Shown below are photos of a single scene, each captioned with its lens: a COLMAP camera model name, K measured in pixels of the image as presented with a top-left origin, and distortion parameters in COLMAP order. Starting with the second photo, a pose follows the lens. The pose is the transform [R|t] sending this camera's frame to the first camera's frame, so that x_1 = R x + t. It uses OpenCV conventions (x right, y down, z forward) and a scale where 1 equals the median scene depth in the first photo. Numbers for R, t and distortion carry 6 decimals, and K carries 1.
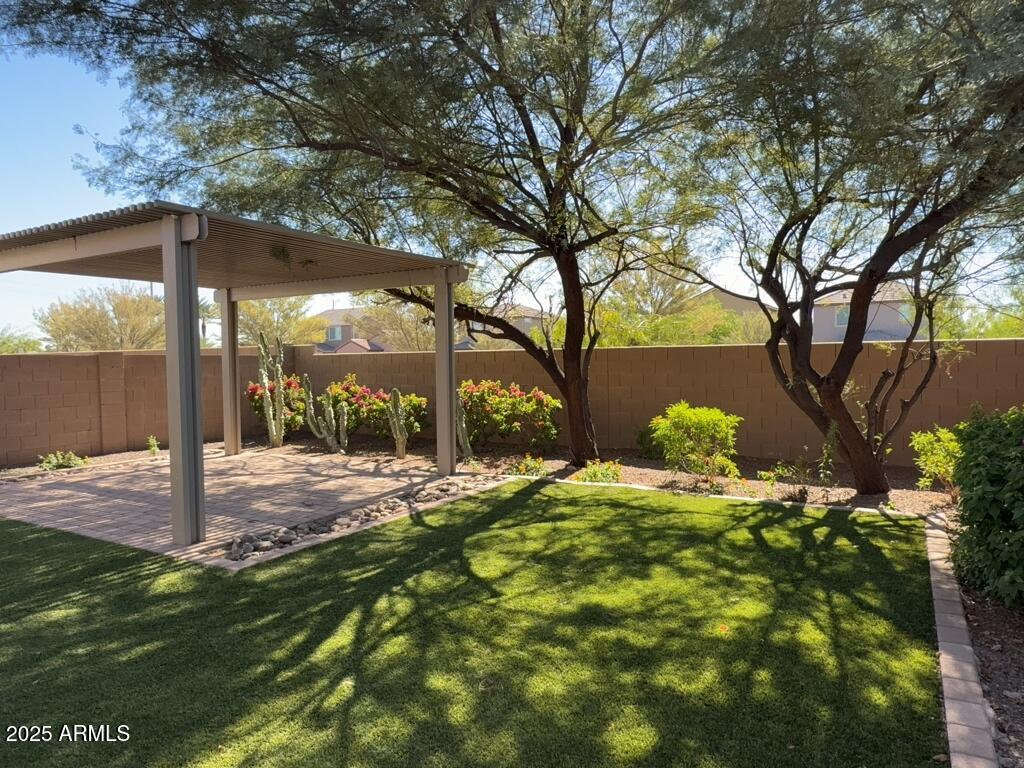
lens RADIAL K [[674.4, 0, 509.5], [0, 674.4, 388.2], [0, 0, 1]] dist [0.002171, -0.001850]
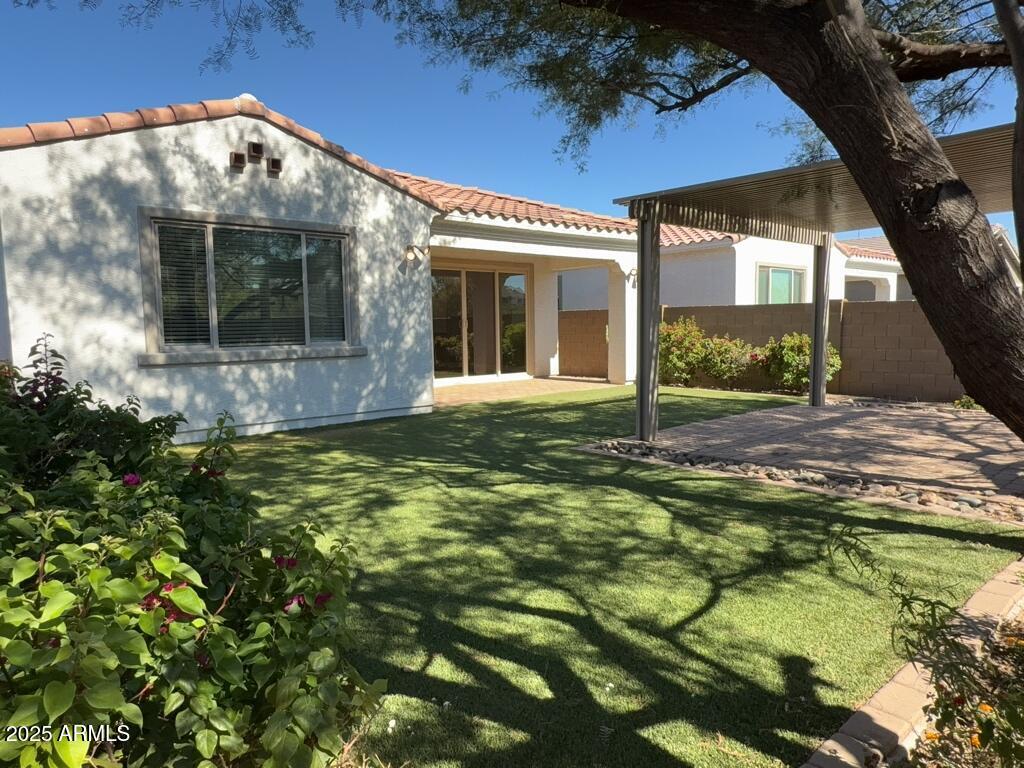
lens RADIAL K [[674.4, 0, 509.5], [0, 674.4, 388.2], [0, 0, 1]] dist [0.002171, -0.001850]
pose [[-0.315966, 0.108933, -0.942496, 0.948102], [-0.019751, 0.992416, 0.121324, -0.039366], [0.948565, 0.056950, -0.311419, 1.221067]]
